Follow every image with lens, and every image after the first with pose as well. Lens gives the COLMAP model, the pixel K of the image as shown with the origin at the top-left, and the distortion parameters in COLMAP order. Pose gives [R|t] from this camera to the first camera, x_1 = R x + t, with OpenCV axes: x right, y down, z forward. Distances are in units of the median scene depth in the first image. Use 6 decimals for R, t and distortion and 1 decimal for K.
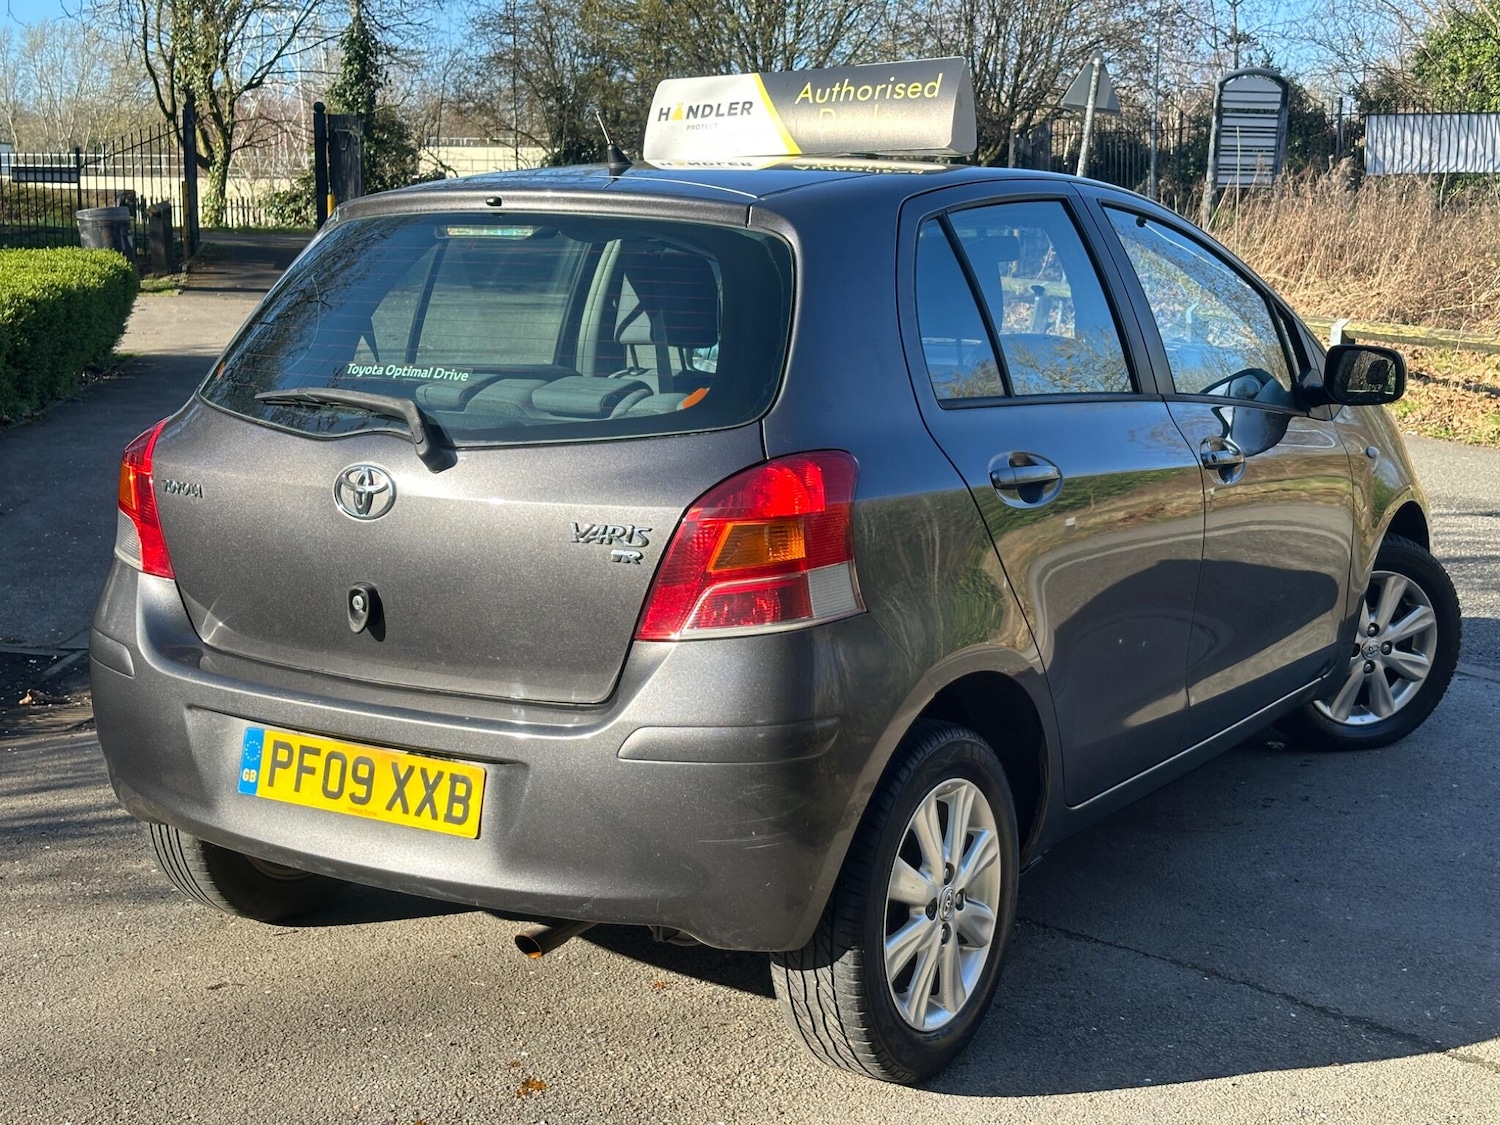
lens RADIAL K [[2109.5, 0, 758.2], [0, 2109.5, 526.1], [0, 0, 1]] dist [0.143064, -0.247757]
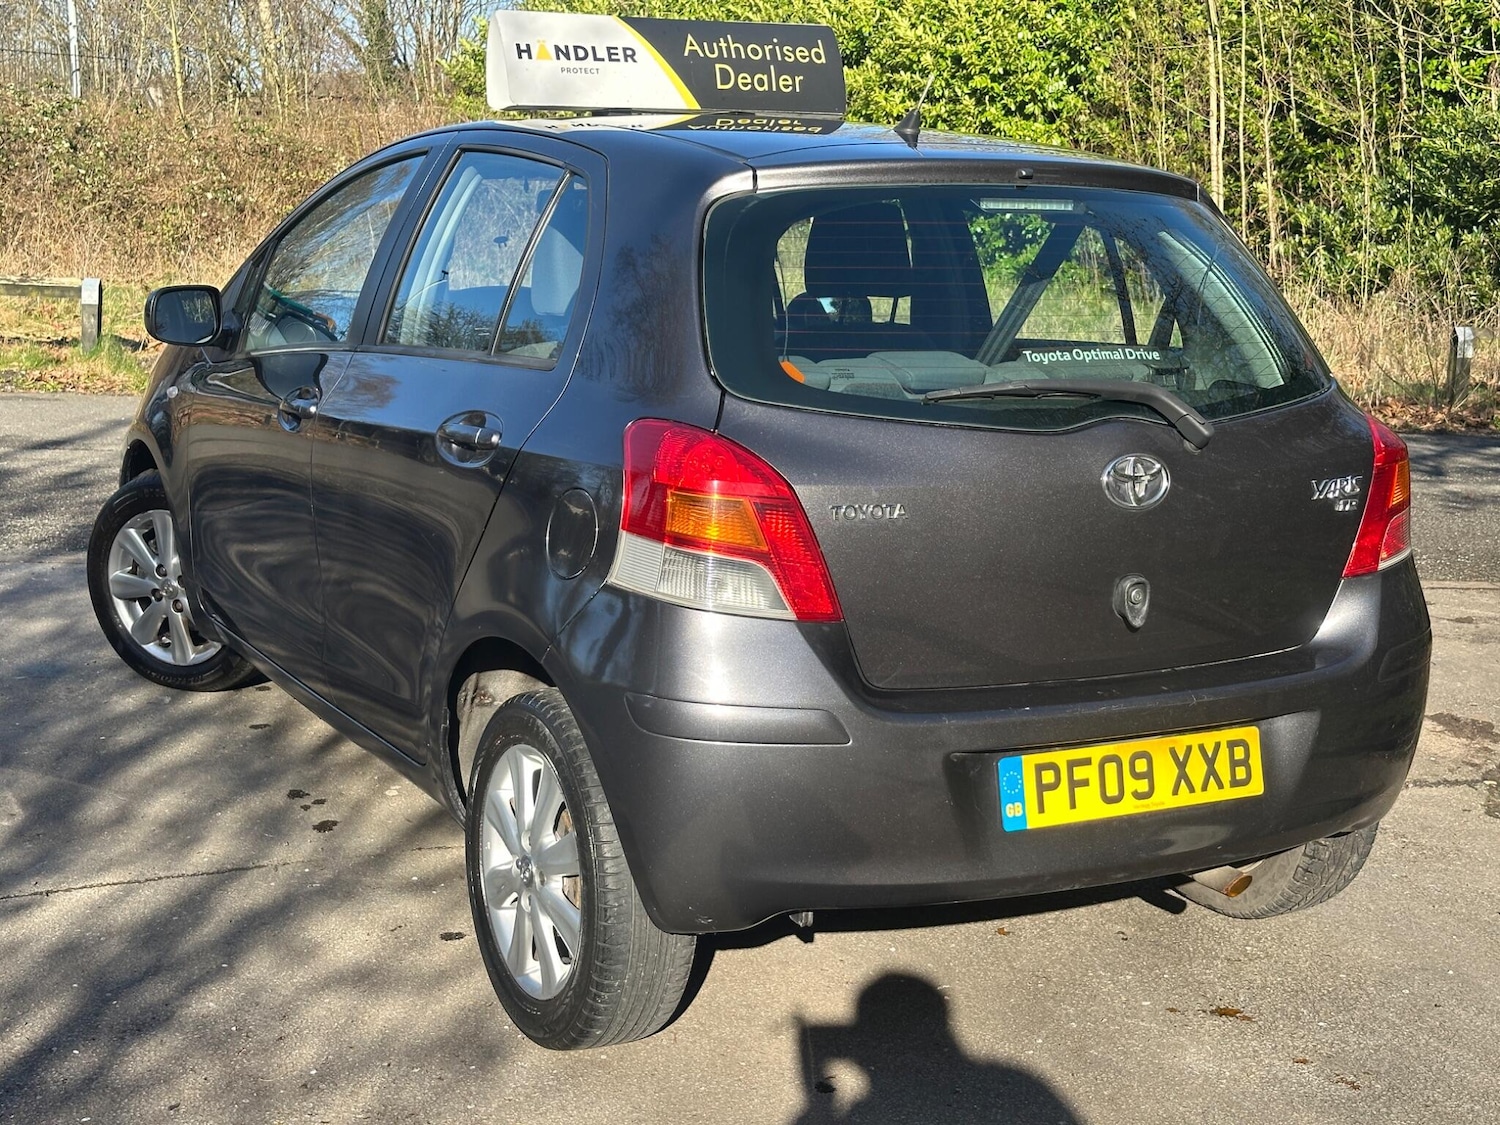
lens RADIAL K [[2096.7, 0, 778.4], [0, 2096.7, 553.2], [0, 0, 1]] dist [0.137057, -0.030425]
pose [[0.461603, -0.144742, 0.875198, -1.068103], [0.093103, 0.989055, 0.114467, -0.105349], [-0.882187, 0.028646, 0.470027, 0.666790]]
